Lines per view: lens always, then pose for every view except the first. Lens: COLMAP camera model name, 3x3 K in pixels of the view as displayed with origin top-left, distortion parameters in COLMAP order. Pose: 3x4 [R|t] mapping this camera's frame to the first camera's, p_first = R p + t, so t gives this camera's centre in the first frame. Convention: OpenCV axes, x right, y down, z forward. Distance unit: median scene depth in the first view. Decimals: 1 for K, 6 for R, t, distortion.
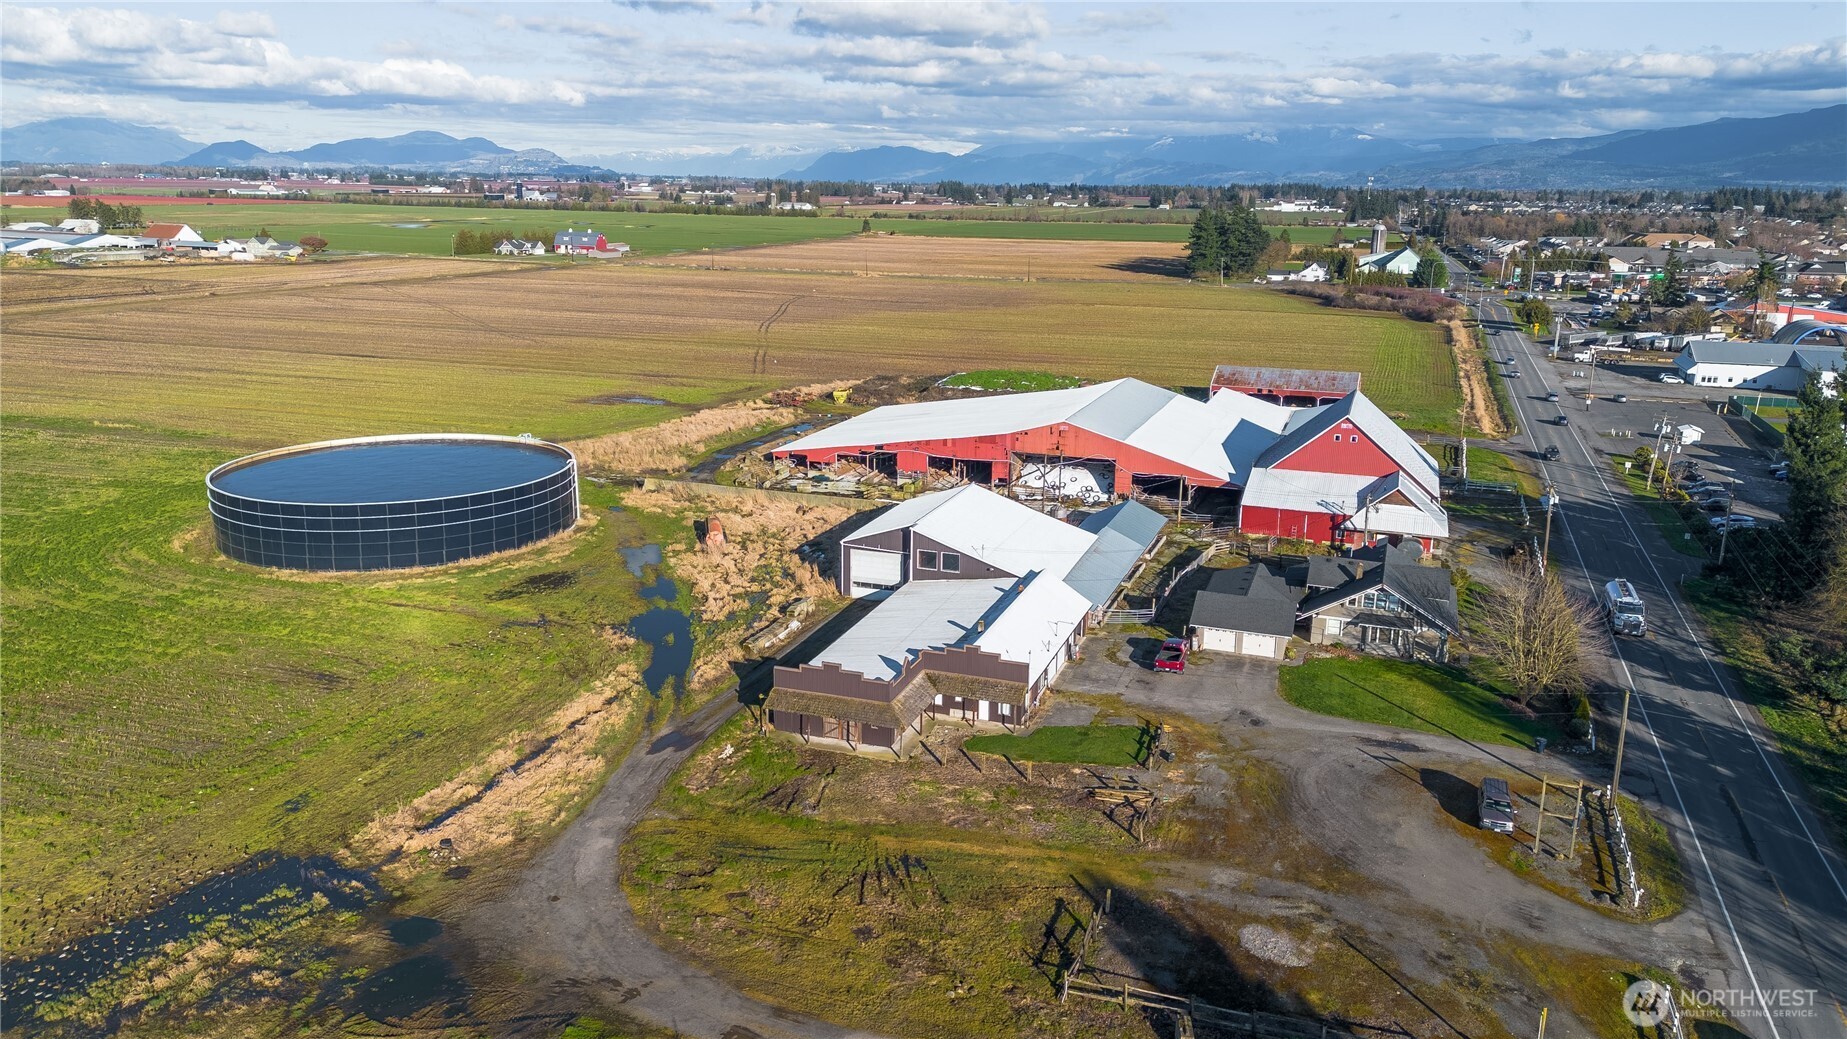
lens RADIAL K [[1301.1, 0, 921.2], [0, 1301.1, 520.3], [0, 0, 1]] dist [0.068876, -0.053946]
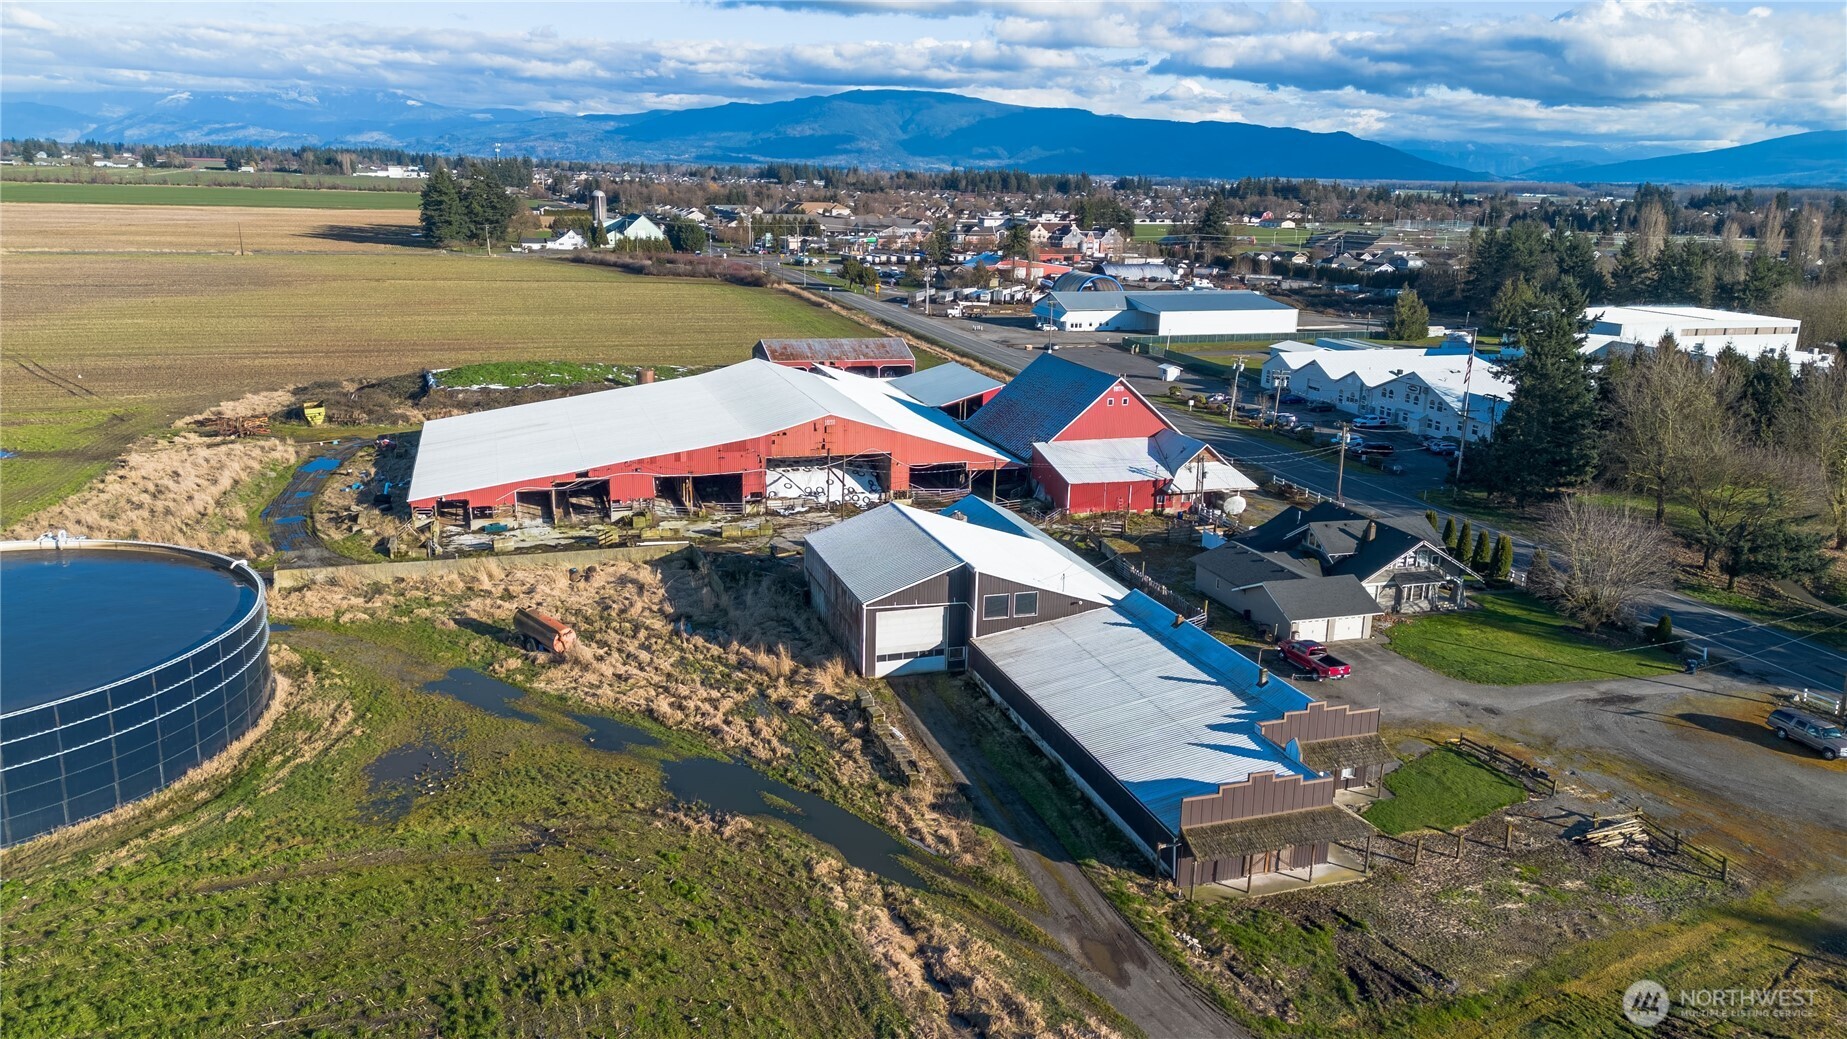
lens RADIAL K [[1301.1, 0, 928.0], [0, 1301.1, 520.3], [0, 0, 1]] dist [0.068876, -0.053946]
pose [[0.782205, -0.152977, 0.603948, -0.394296], [0.139627, 0.987772, 0.069359, -0.064499], [-0.607174, 0.030075, 0.794000, 0.336727]]
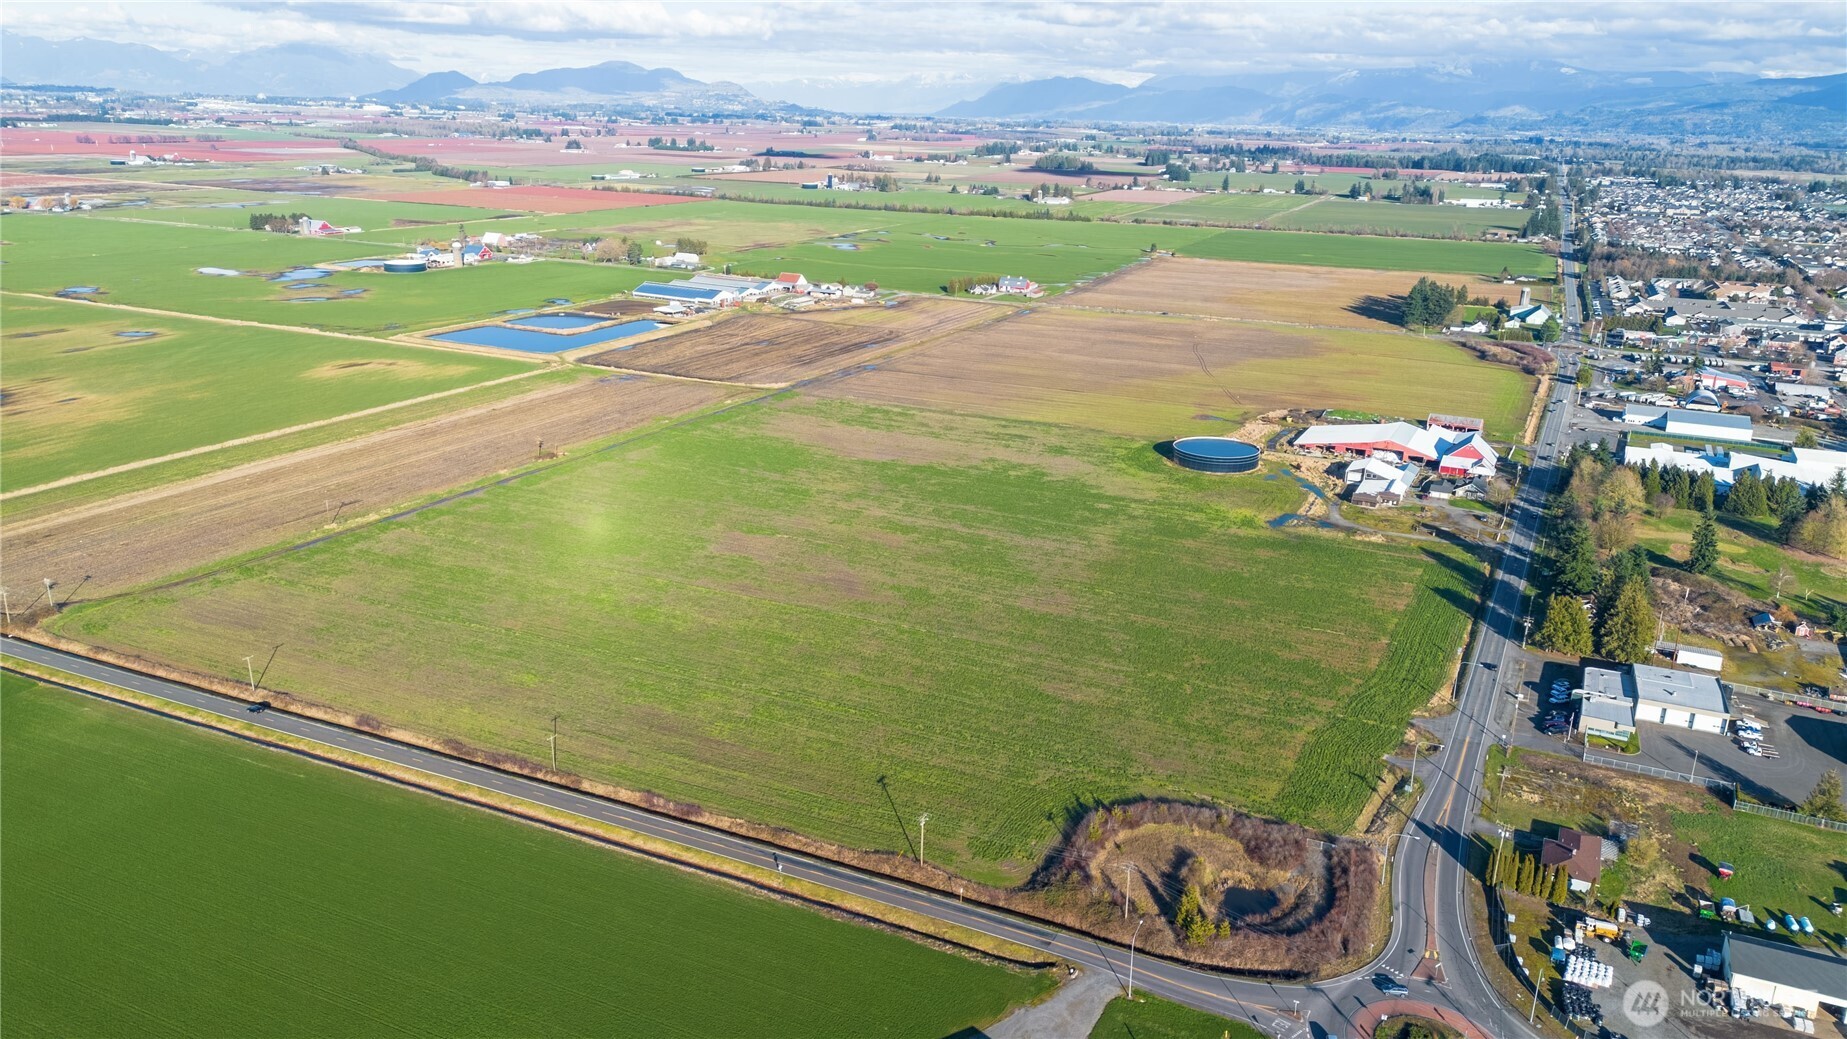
lens RADIAL K [[1301.1, 0, 920.4], [0, 1301.1, 525.4], [0, 0, 1]] dist [0.068876, -0.053946]
pose [[0.992691, 0.047072, -0.111124, -0.844110], [-0.040815, 0.997486, 0.057933, 0.002953], [0.113571, -0.052974, 0.992117, -3.050593]]
